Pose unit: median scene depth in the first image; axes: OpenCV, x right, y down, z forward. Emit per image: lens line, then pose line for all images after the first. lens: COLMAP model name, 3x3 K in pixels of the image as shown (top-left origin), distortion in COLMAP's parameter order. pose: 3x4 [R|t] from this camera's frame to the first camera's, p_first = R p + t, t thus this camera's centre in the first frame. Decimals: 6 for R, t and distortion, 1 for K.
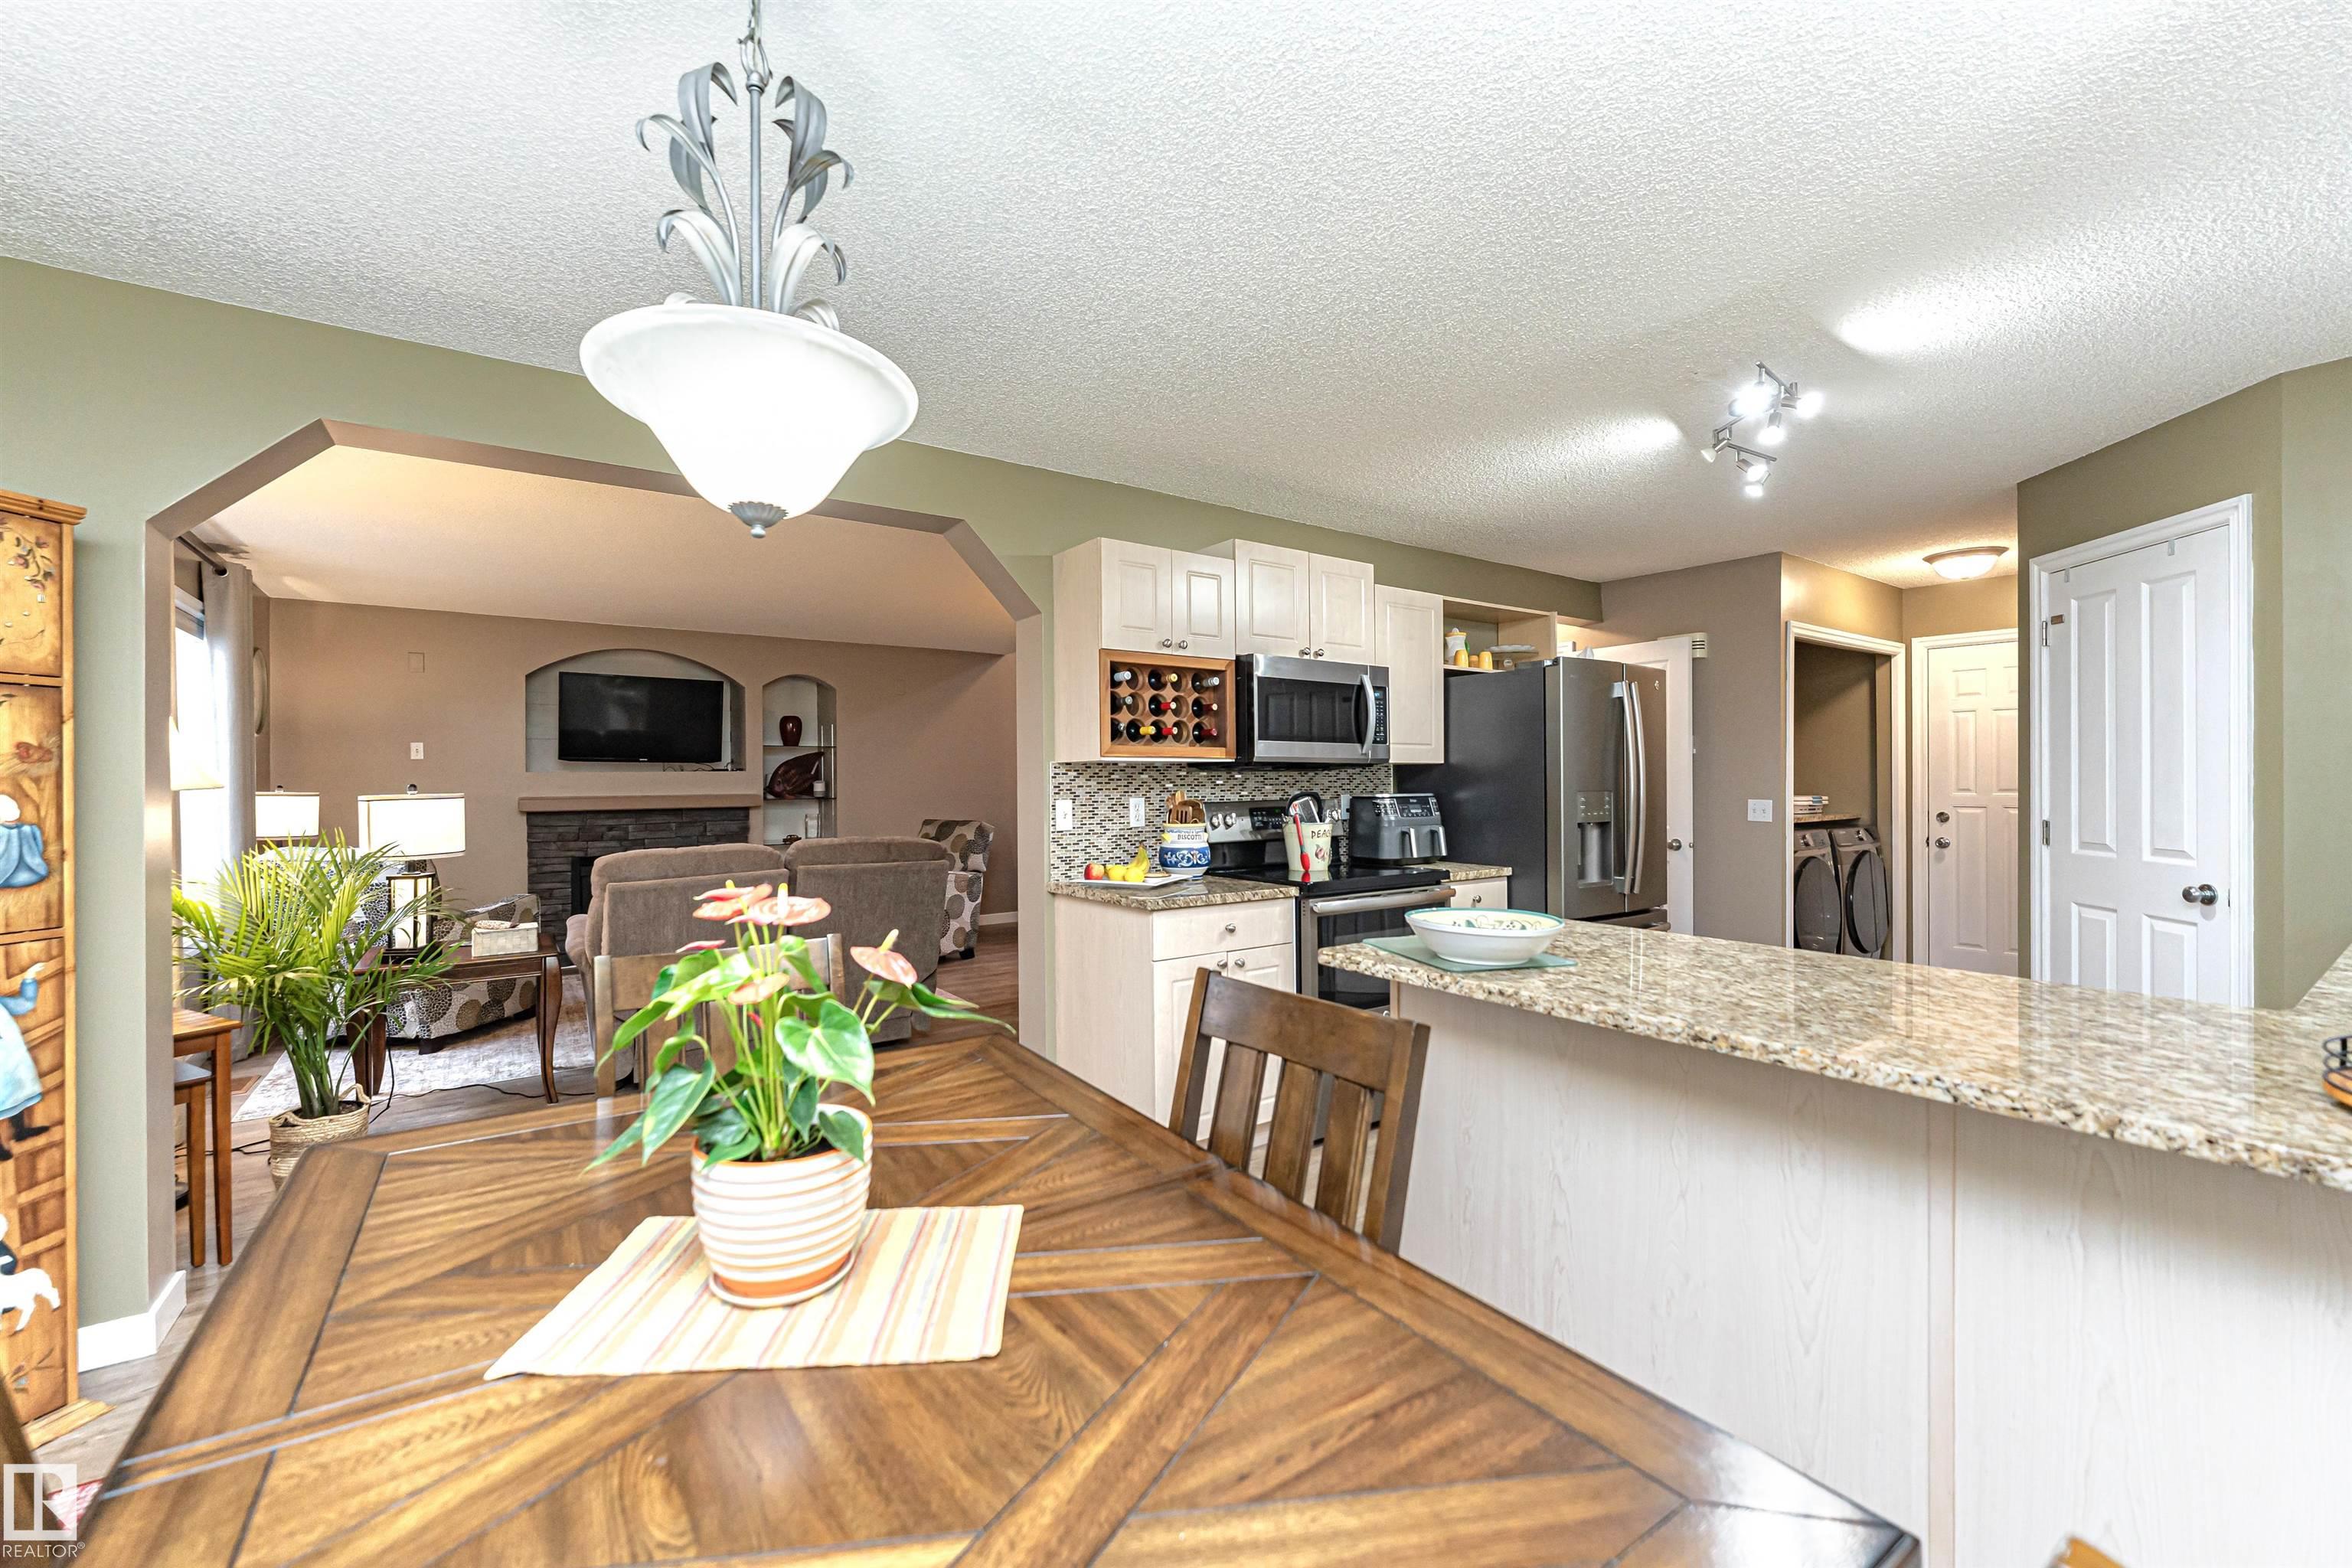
lens RADIAL K [[948.6, 0, 1166.4], [0, 948.6, 783.0], [0, 0, 1]] dist [-0.000649, -0.000144]
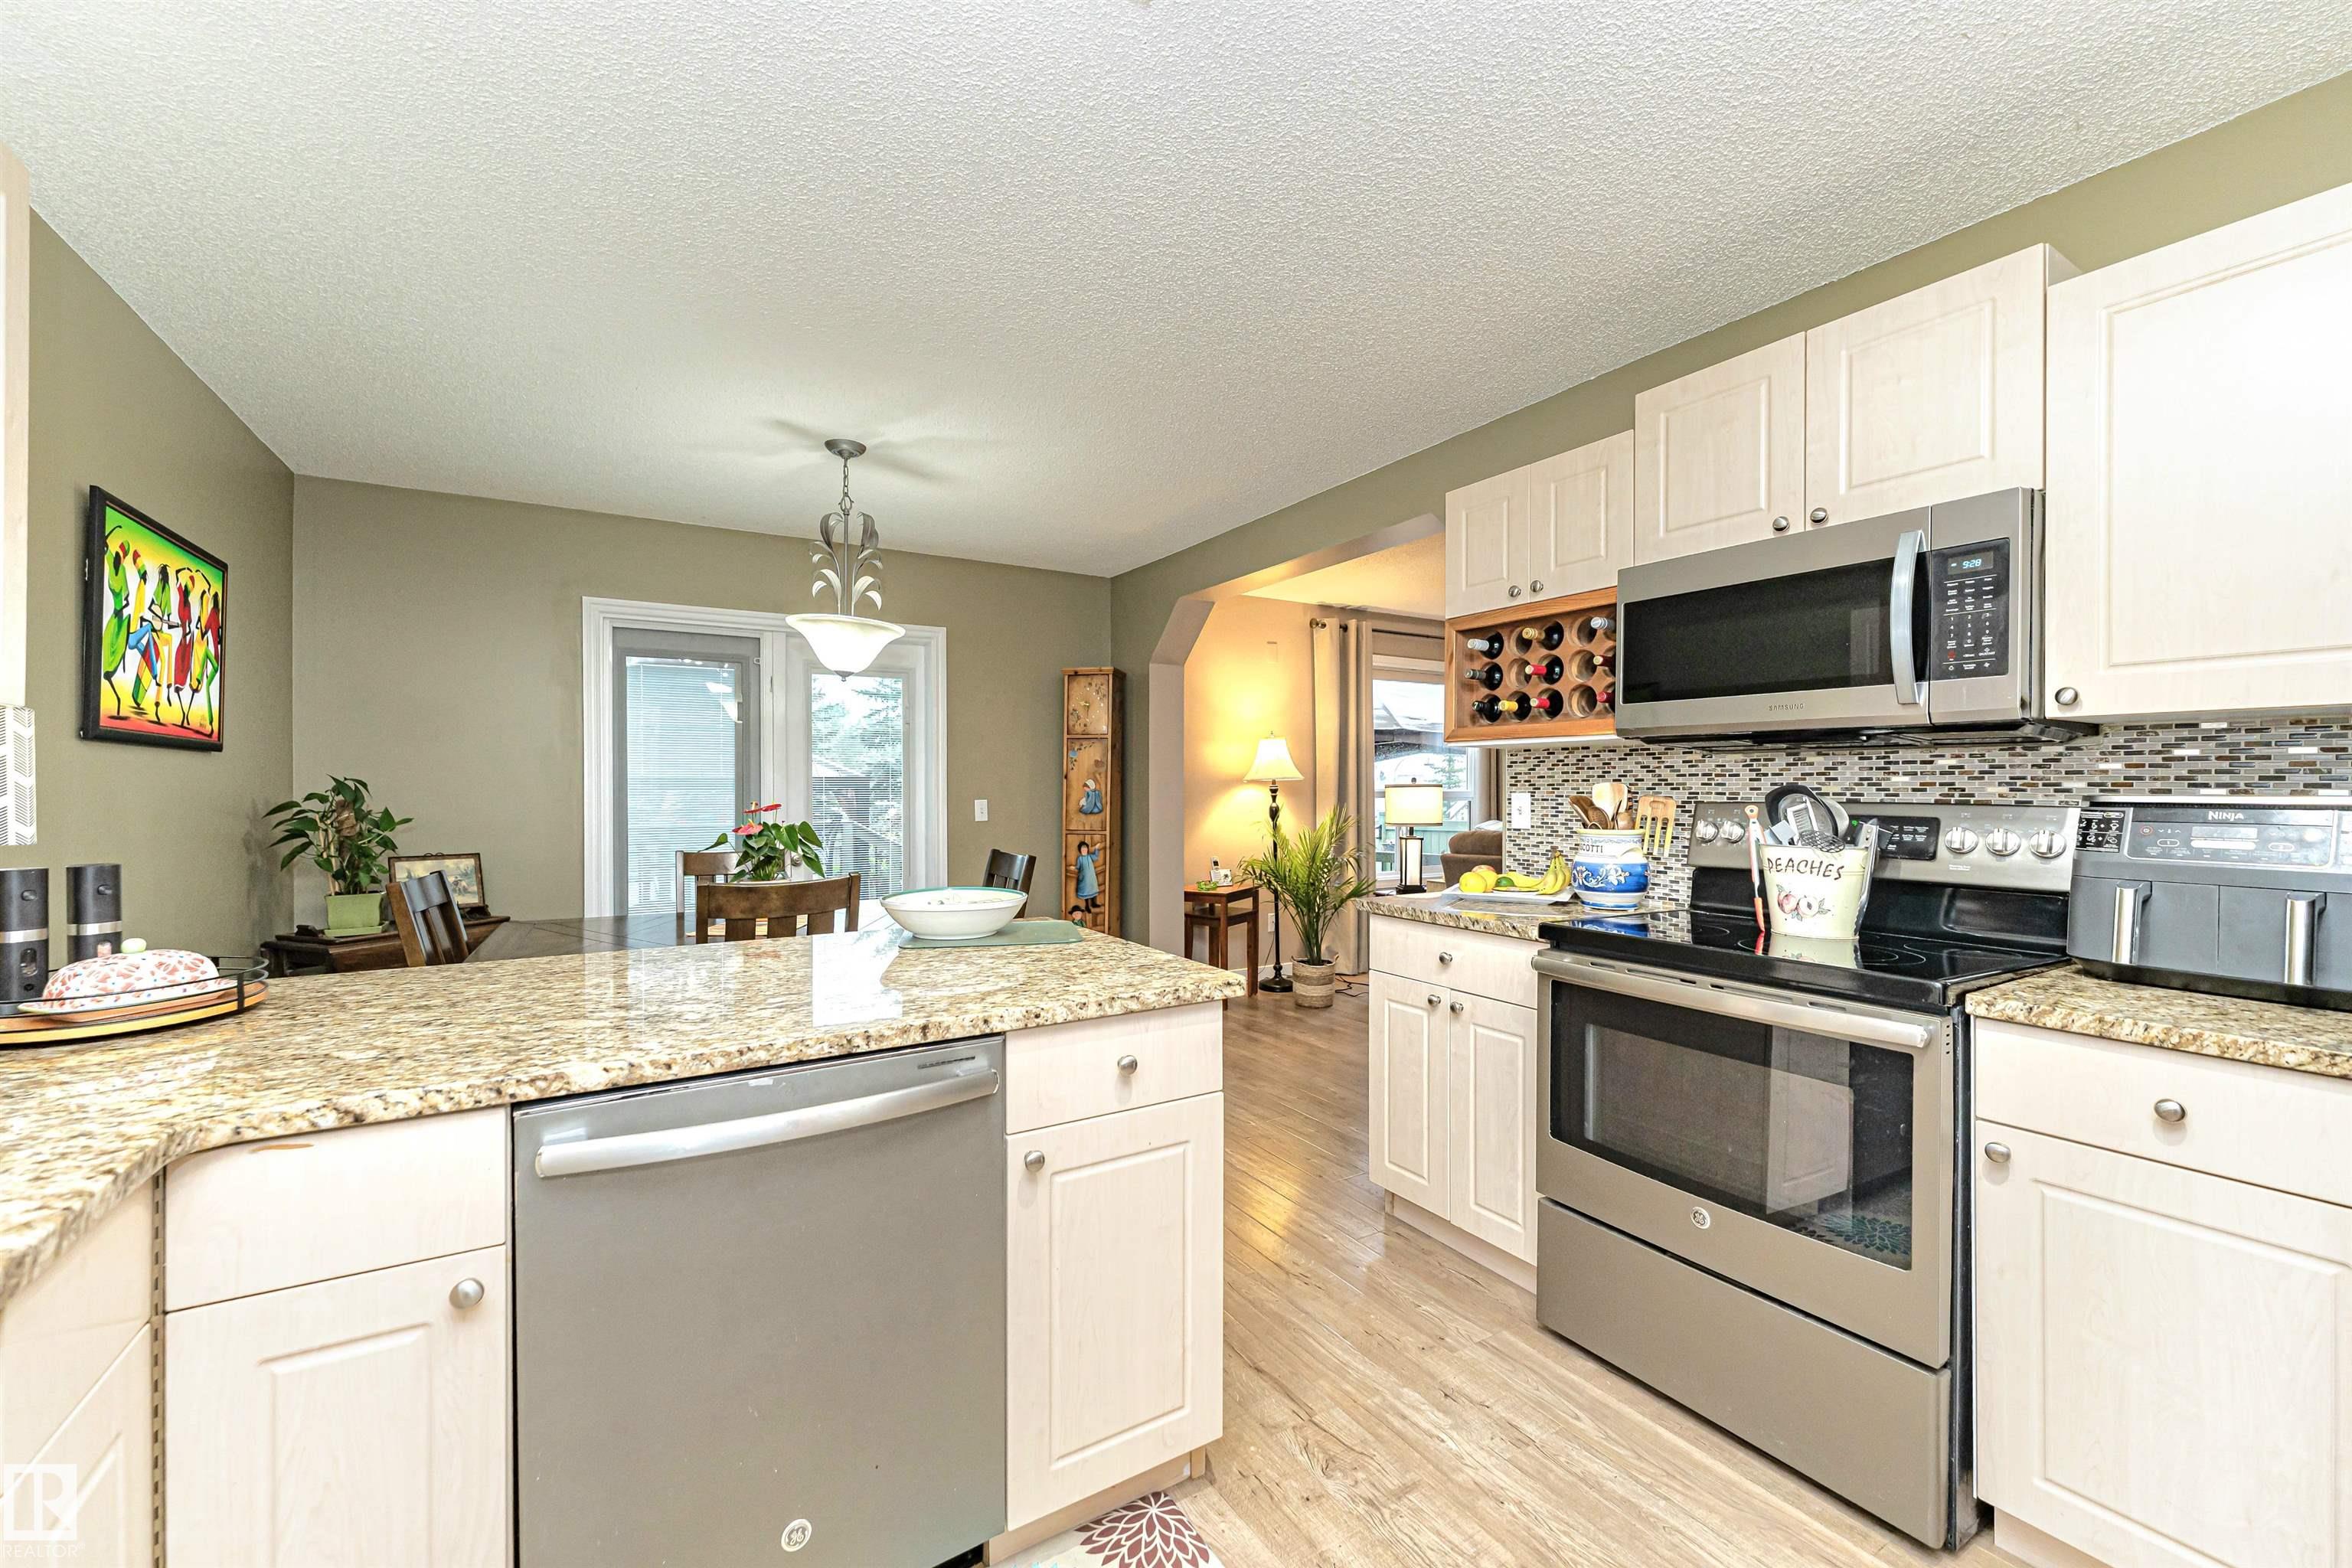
lens RADIAL K [[948.6, 0, 1166.4], [0, 948.6, 783.0], [0, 0, 1]] dist [-0.000649, -0.000144]
pose [[-0.082564, 0.003775, -0.996579, 0.743309], [-0.002042, 0.999990, 0.003957, 0.006265], [0.996584, 0.002361, -0.082555, 0.726864]]
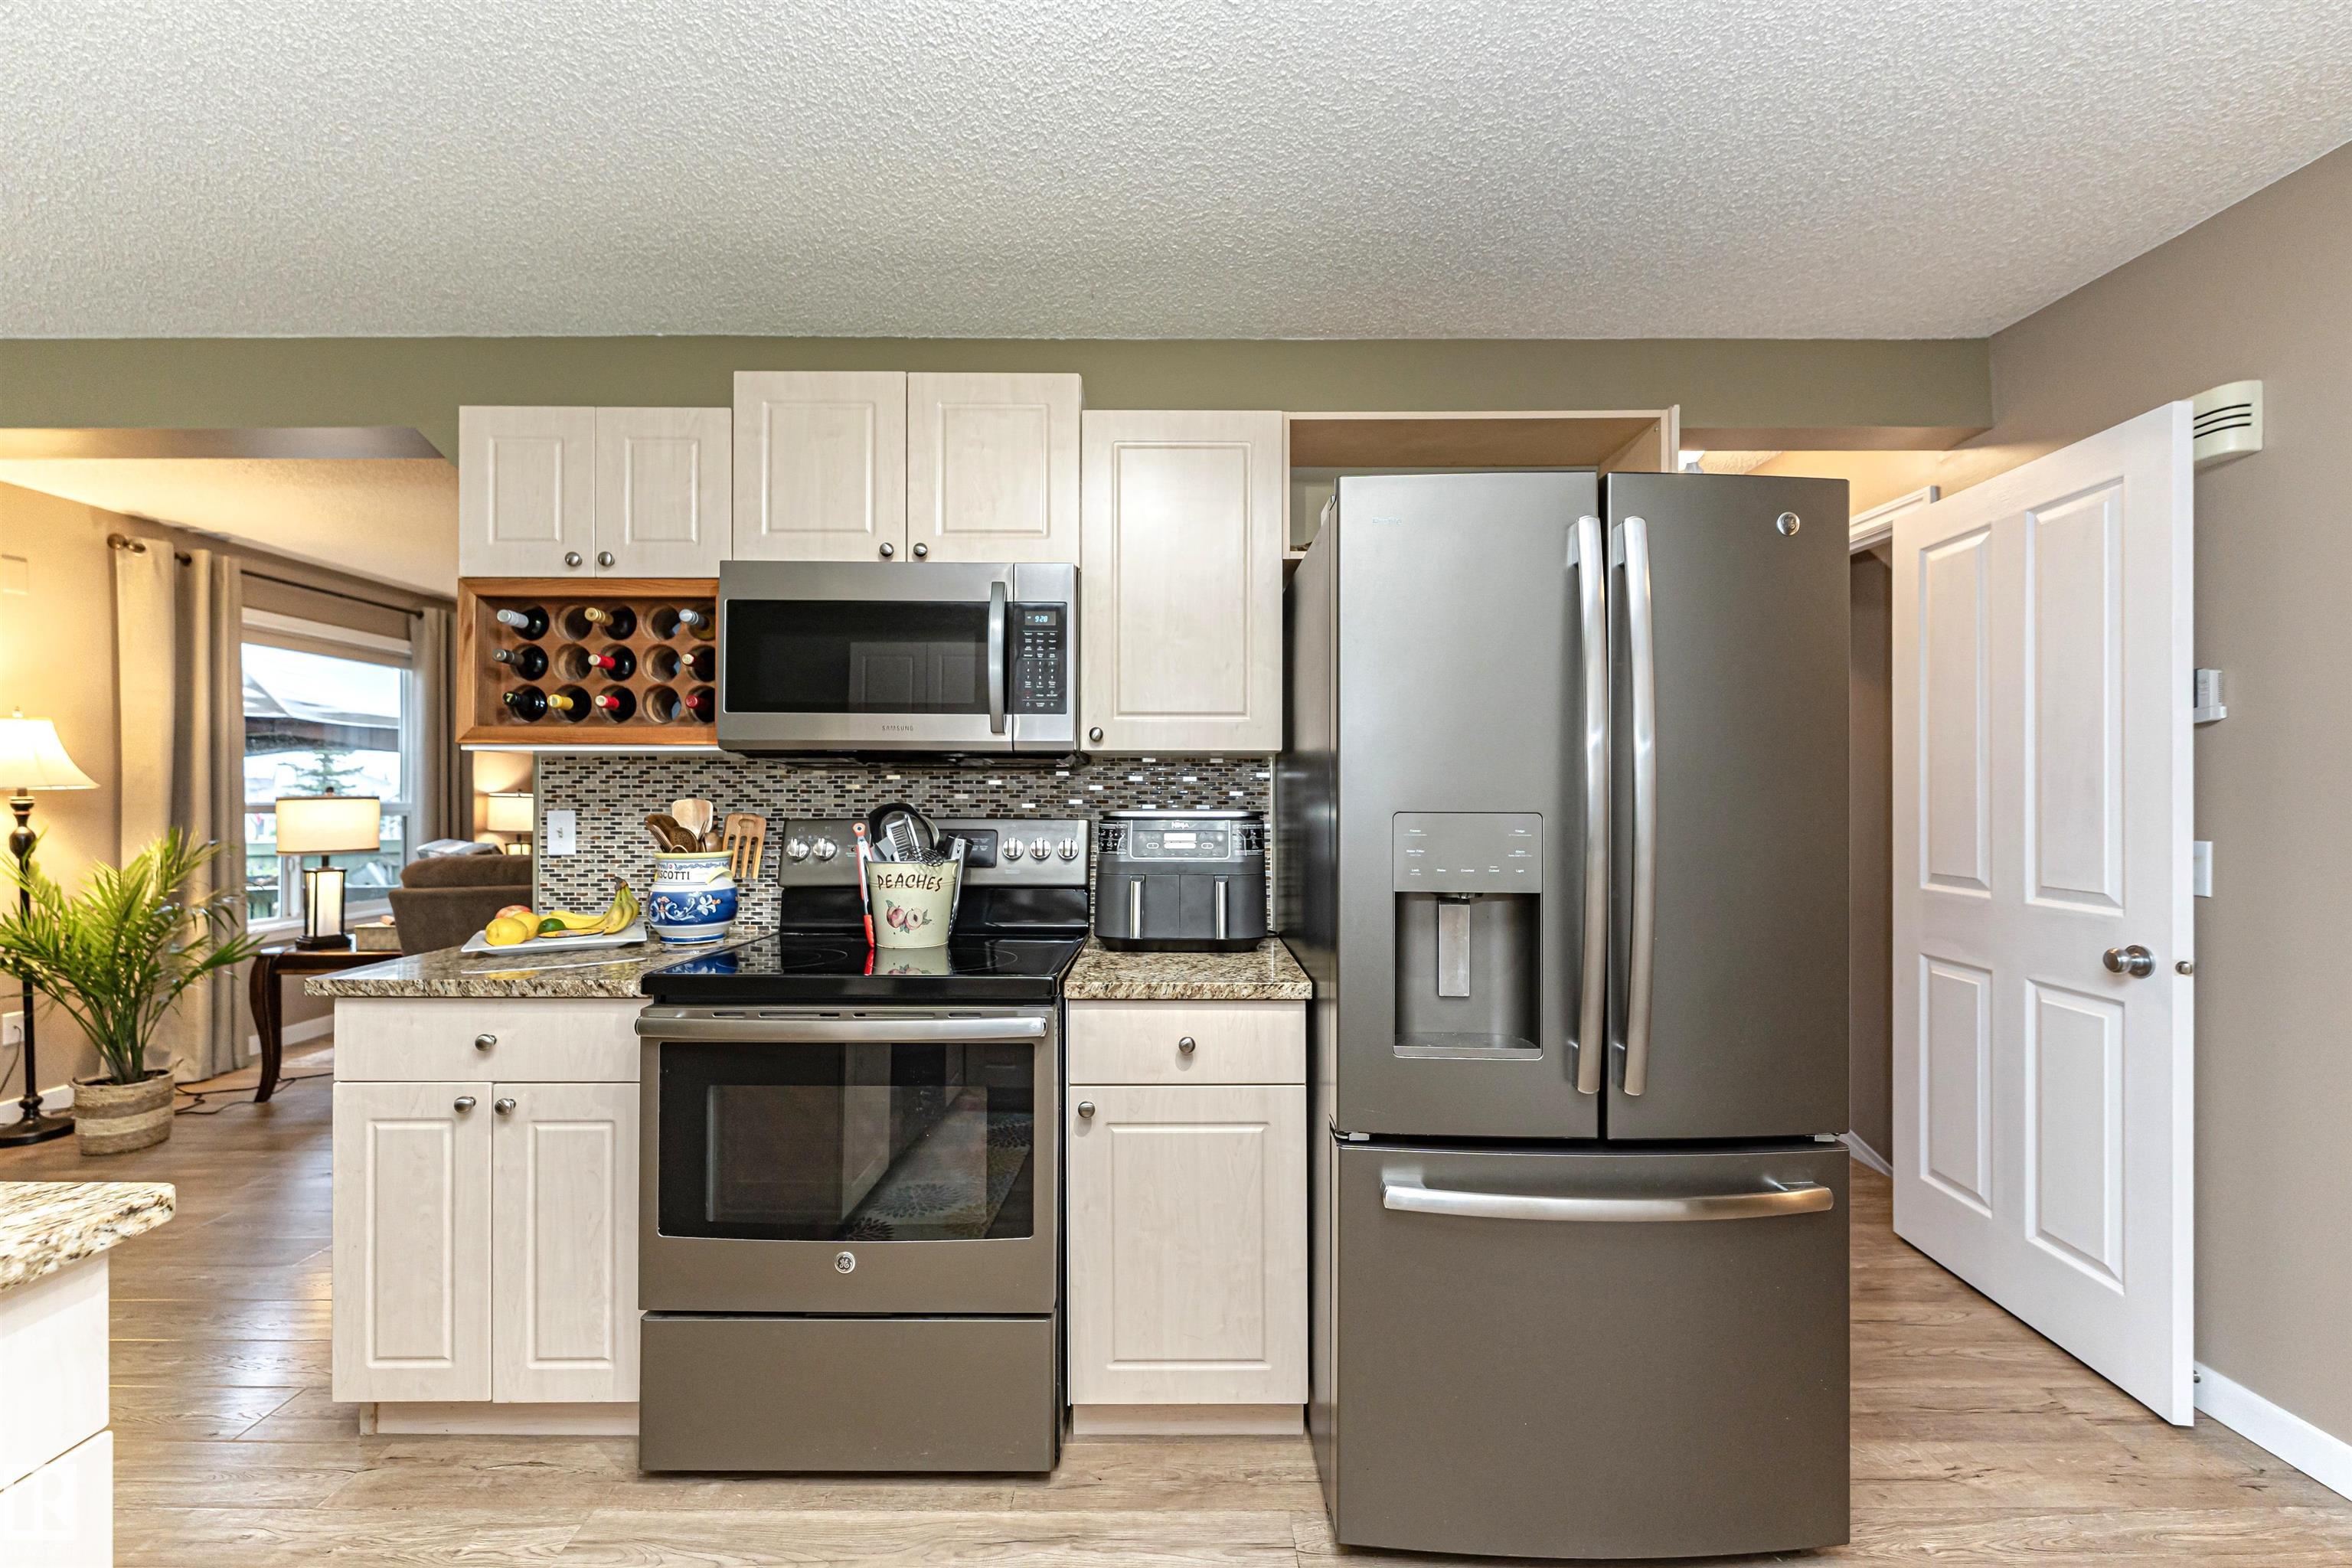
lens RADIAL K [[932.6, 0, 1179.9], [0, 932.6, 788.5], [0, 0, 1]] dist [0.001012, -0.000333]
pose [[0.816534, 0.004510, -0.577280, 0.628812], [-0.008101, 0.999961, -0.003647, 0.000665], [0.577241, 0.007655, 0.816538, 0.681557]]
